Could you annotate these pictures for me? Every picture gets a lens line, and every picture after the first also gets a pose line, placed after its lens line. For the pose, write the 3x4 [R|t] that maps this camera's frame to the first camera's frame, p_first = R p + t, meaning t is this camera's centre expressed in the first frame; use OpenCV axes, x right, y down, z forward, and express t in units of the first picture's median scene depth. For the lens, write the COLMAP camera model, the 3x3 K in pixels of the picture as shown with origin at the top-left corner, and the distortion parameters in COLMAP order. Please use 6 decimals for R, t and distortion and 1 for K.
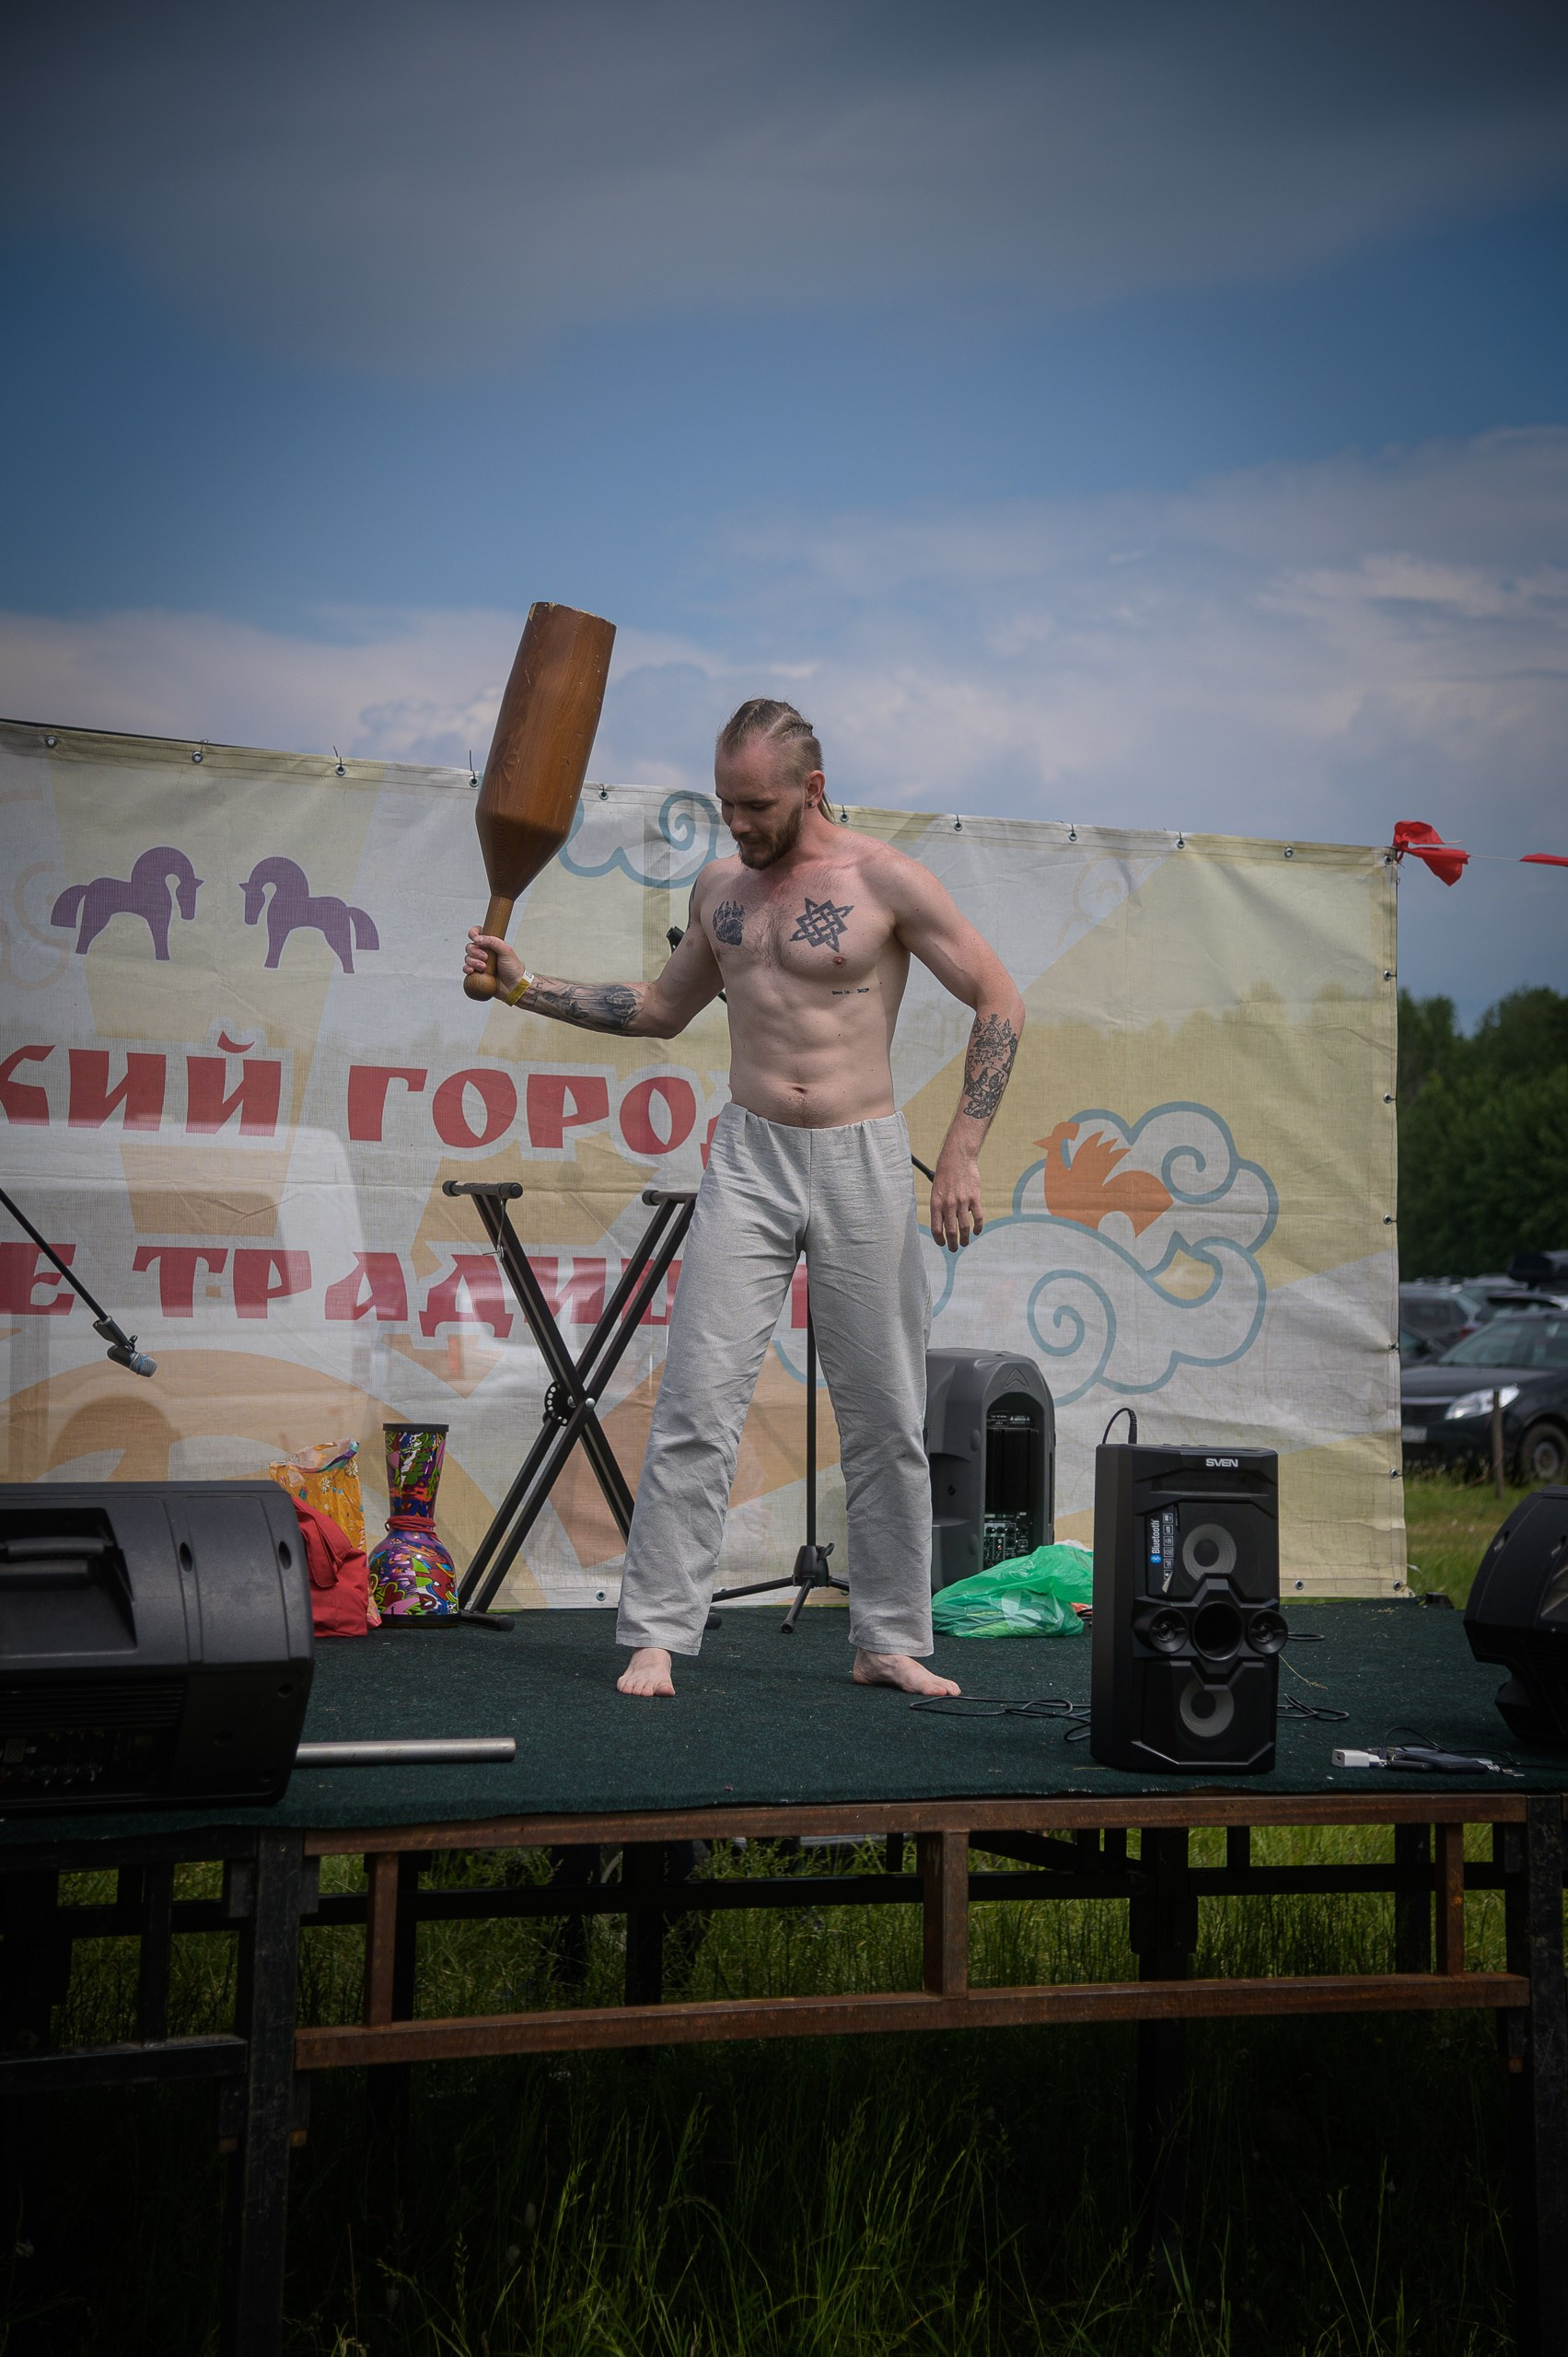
lens RADIAL K [[3953.8, 0, 784.0], [0, 3953.8, 1178.5], [0, 0, 1]] dist [0.623267, -1.667152]
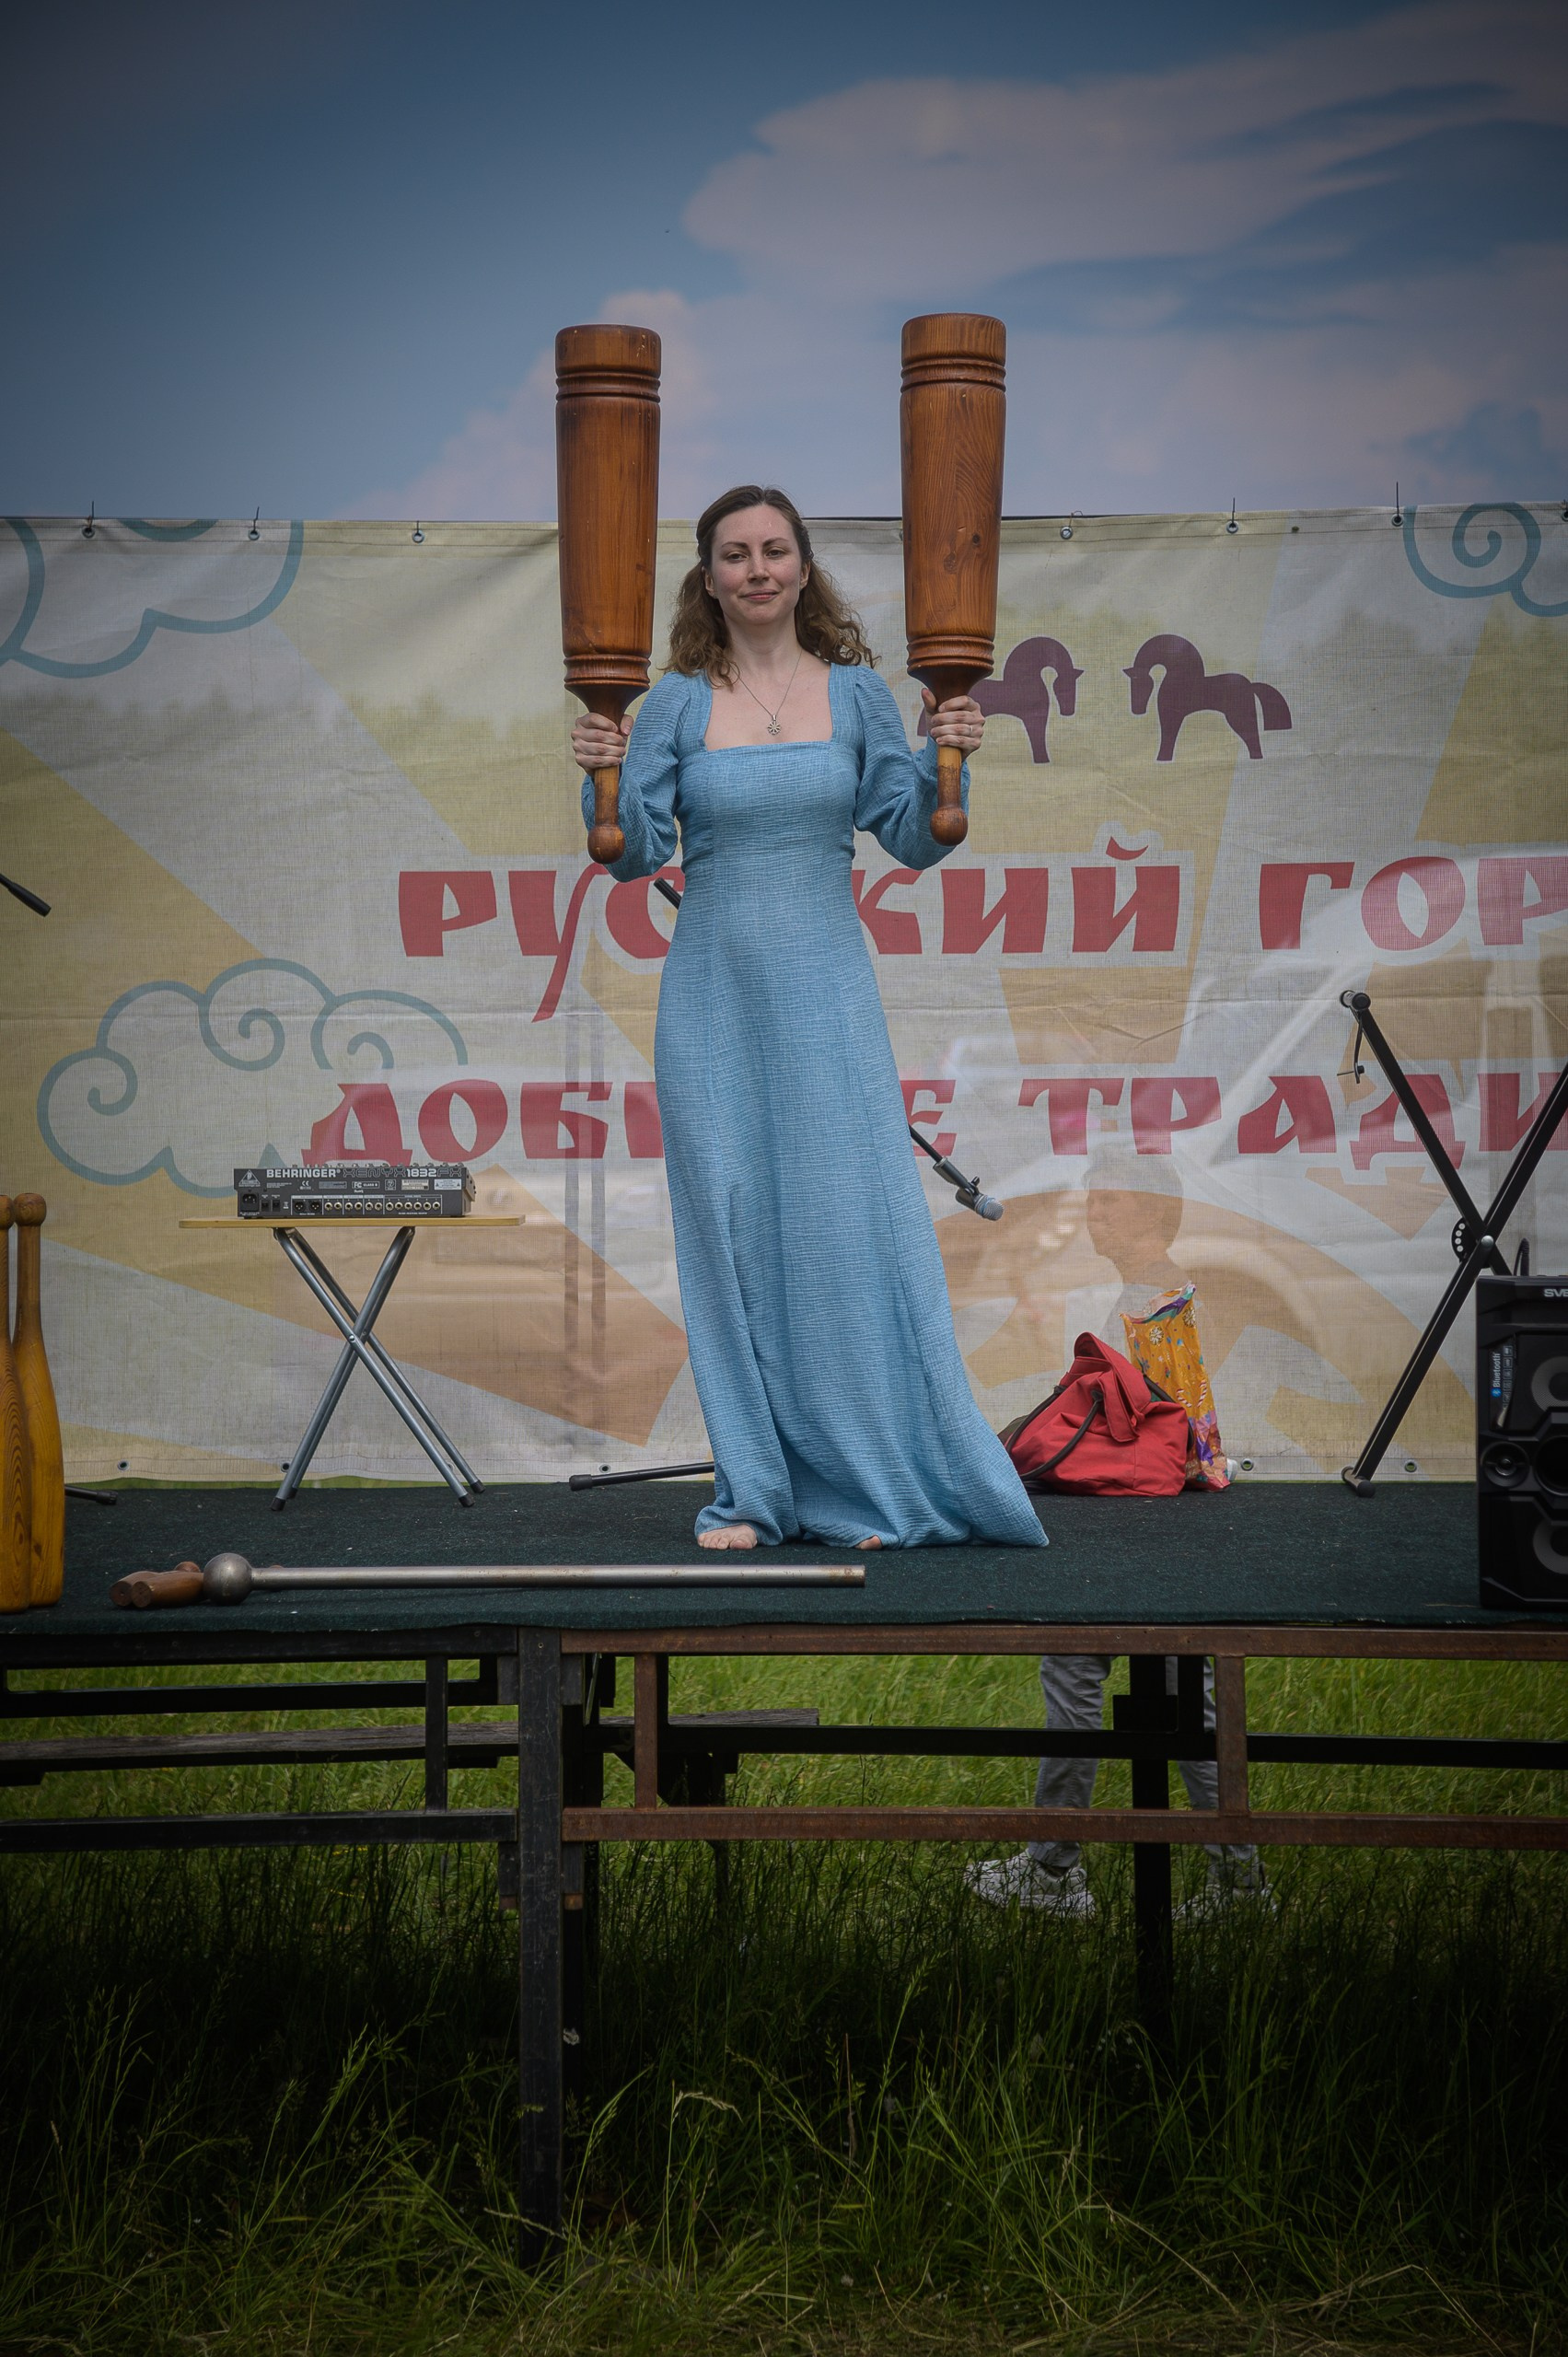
lens RADIAL K [[6584.6, 0, 784.0], [0, 6584.6, 1178.5], [0, 0, 1]] dist [1.996169, -19.156292]
pose [[0.886723, -0.026276, -0.461553, 0.486074], [0.047161, 0.998316, 0.033772, -0.014048], [0.459888, -0.051714, 0.886470, -0.367926]]
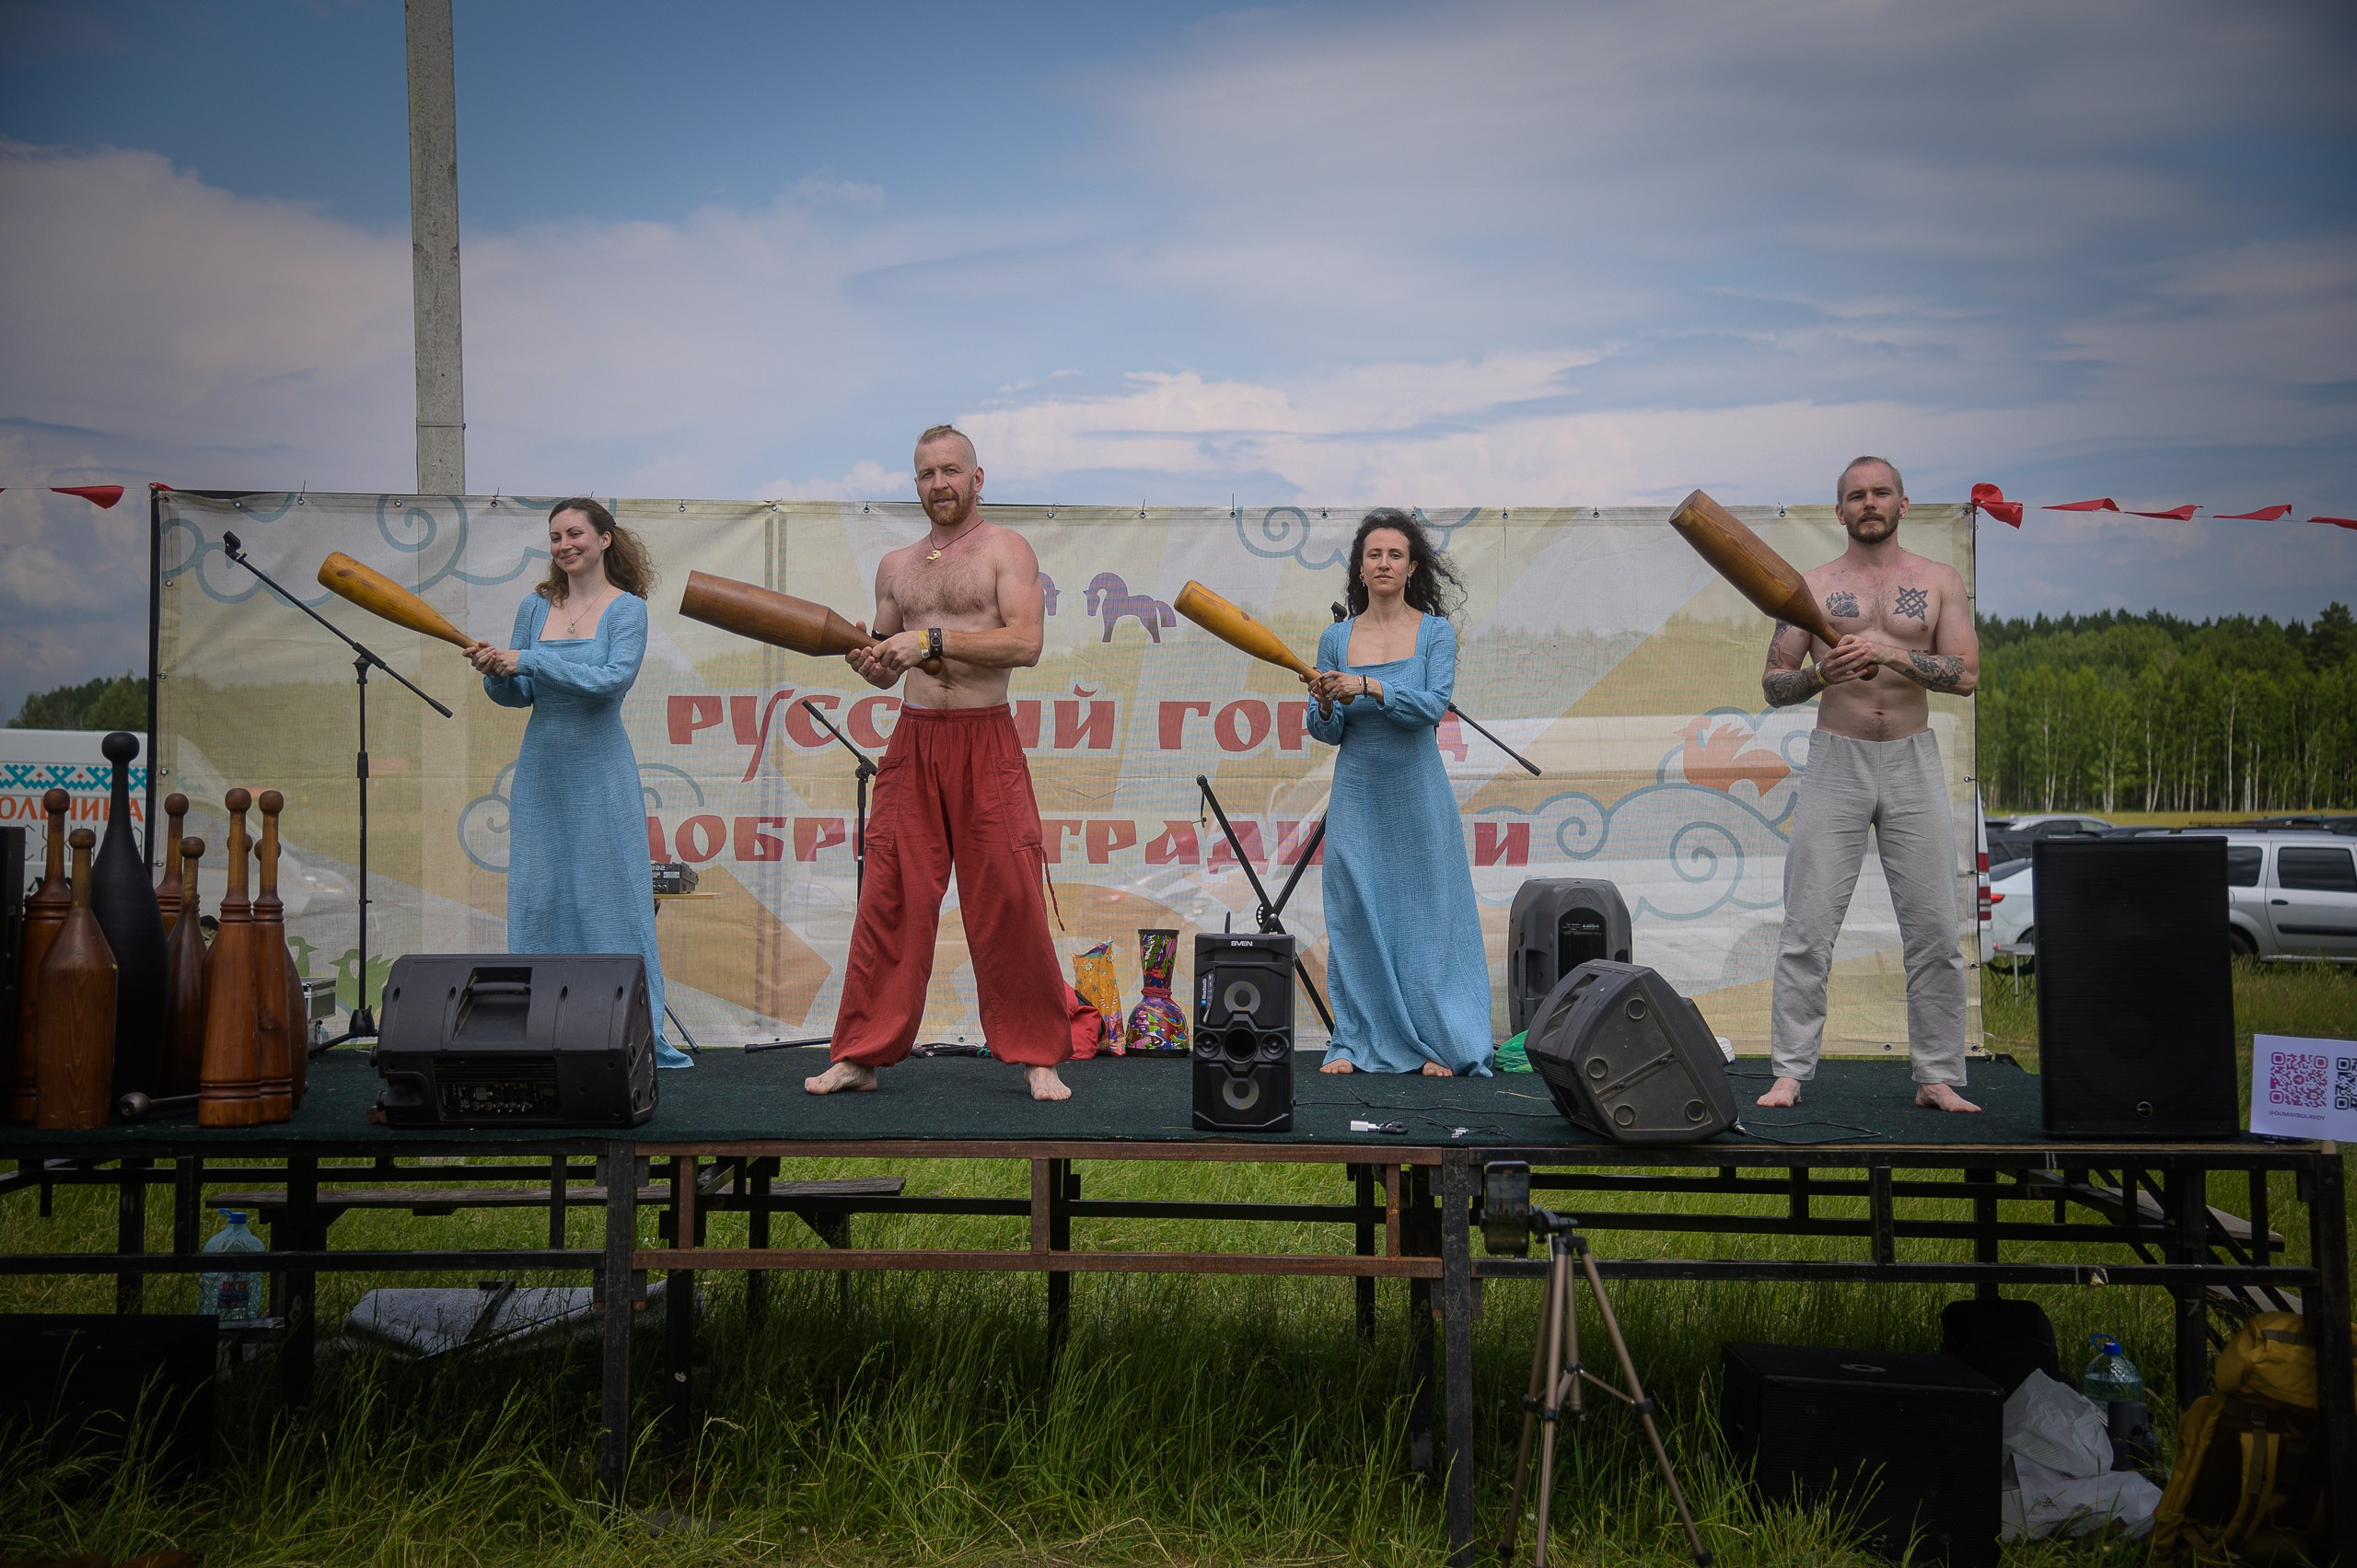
lens RADIAL K [[3239.6, 0, 1178.5], [0, 3239.6, 784.0], [0, 0, 1]] dist [0.387141, -0.026809]
pose [[0.890968, -0.026384, -0.453300, 0.482700], [0.030457, 0.999535, 0.001687, 0.002144], [0.453044, -0.015309, 0.891357, -0.134497]]
